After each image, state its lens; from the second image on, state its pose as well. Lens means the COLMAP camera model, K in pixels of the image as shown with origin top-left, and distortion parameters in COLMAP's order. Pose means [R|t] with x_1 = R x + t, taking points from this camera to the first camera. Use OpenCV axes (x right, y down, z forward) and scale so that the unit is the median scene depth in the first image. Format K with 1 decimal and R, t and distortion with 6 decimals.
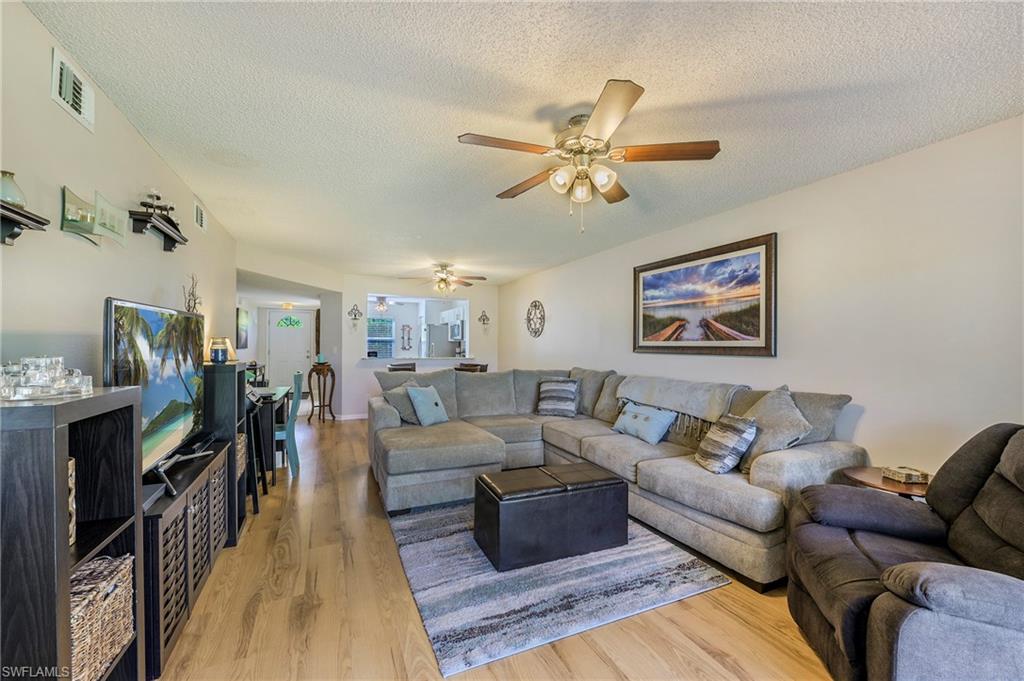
lens RADIAL K [[411.9, 0, 512.0], [0, 411.9, 340.5], [0, 0, 1]] dist [-0.001930, -0.000565]
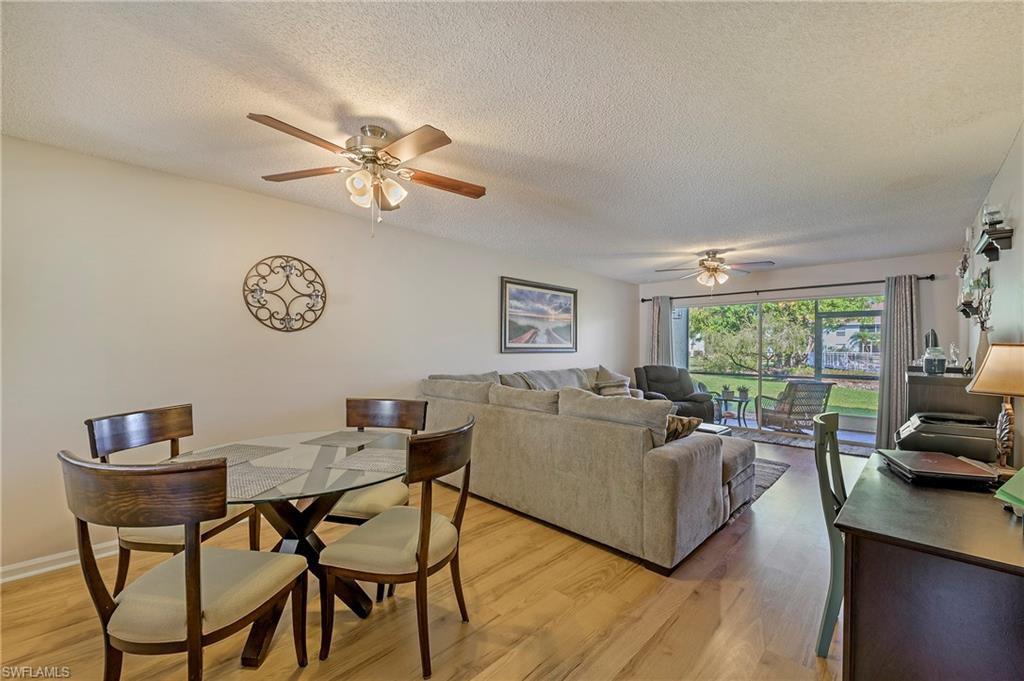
lens RADIAL K [[415.9, 0, 513.7], [0, 415.9, 346.8], [0, 0, 1]] dist [-0.010587, -0.000195]
pose [[-0.378206, -0.010172, 0.925665, -0.835294], [-0.017066, 0.999846, 0.004014, 0.007610], [-0.925564, -0.014280, -0.378322, 1.548199]]
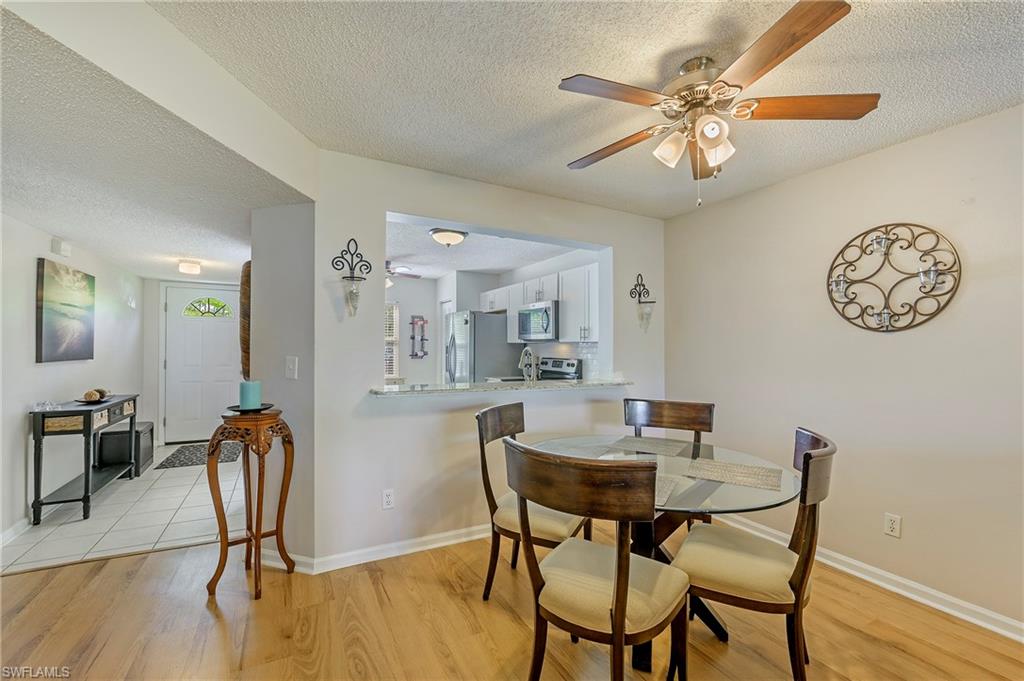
lens RADIAL K [[432.8, 0, 509.6], [0, 432.8, 344.7], [0, 0, 1]] dist [-0.010871, -0.000189]
pose [[0.998341, -0.000299, 0.057571, -0.466411], [0.000104, 0.999994, 0.003388, 0.004423], [-0.057572, -0.003377, 0.998336, 1.086560]]
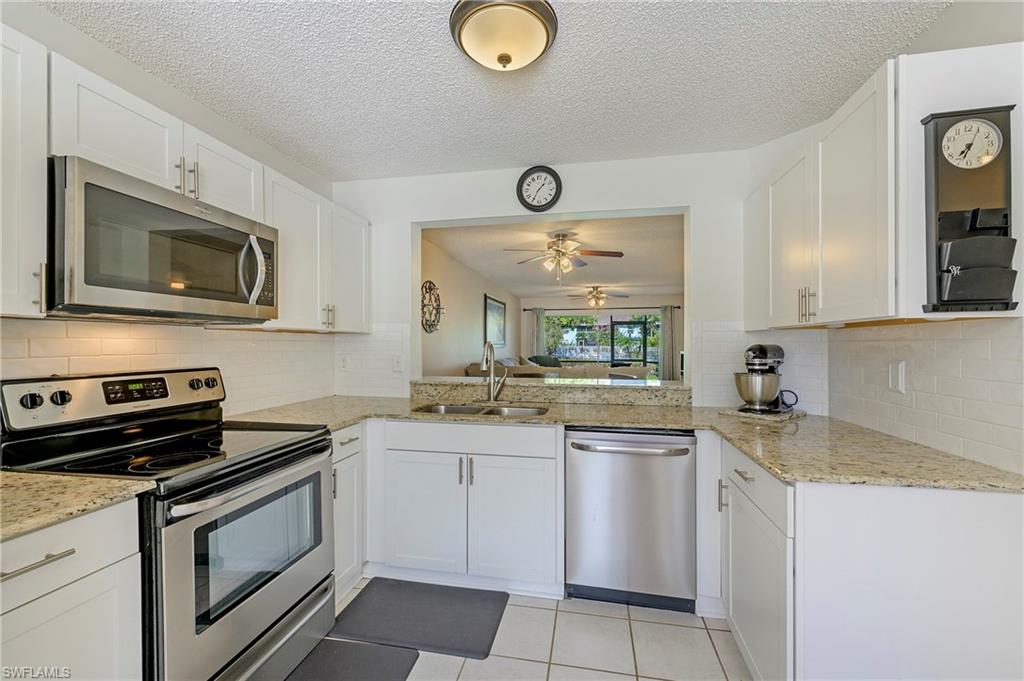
lens RADIAL K [[415.8, 0, 515.7], [0, 415.8, 344.4], [0, 0, 1]] dist [0.001488, 0.000000]
pose [[-0.819656, -0.011884, 0.572733, -0.784184], [-0.014558, 0.999894, -0.000087, 0.016472], [-0.572671, -0.008410, -0.819742, 2.483455]]
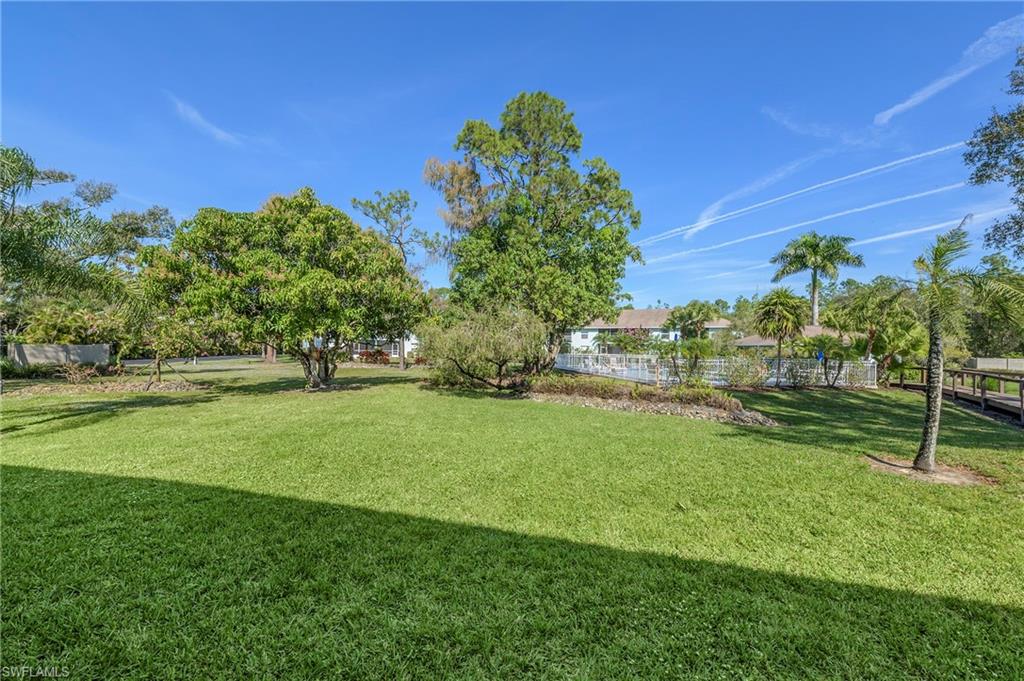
lens RADIAL K [[408.6, 0, 512.5], [0, 408.6, 357.2], [0, 0, 1]] dist [-0.000302, -0.000314]
pose [[-0.773447, -0.030300, 0.633136, 0.724077], [-0.025085, 0.999538, 0.017191, -0.001360], [-0.633364, -0.002586, -0.773849, -1.153444]]
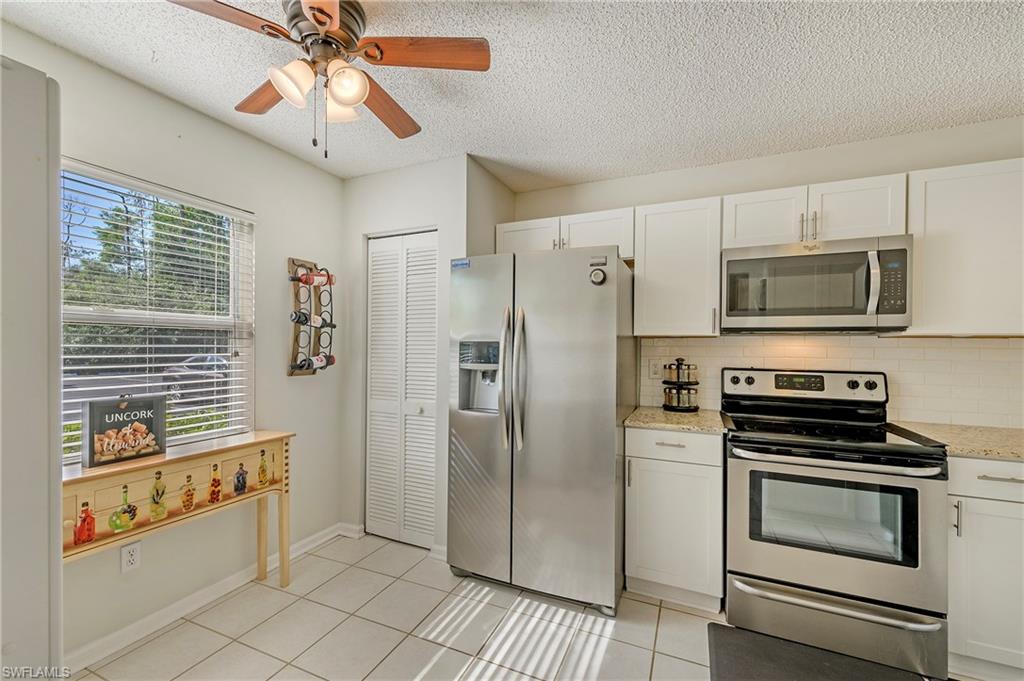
lens RADIAL K [[410.6, 0, 513.0], [0, 410.6, 347.3], [0, 0, 1]] dist [0.001246, 0.000033]
pose [[0.749937, -0.002363, 0.661505, -0.926286], [-0.009505, 0.999852, 0.014347, 0.013162], [-0.661441, -0.017047, 0.749803, 2.197446]]
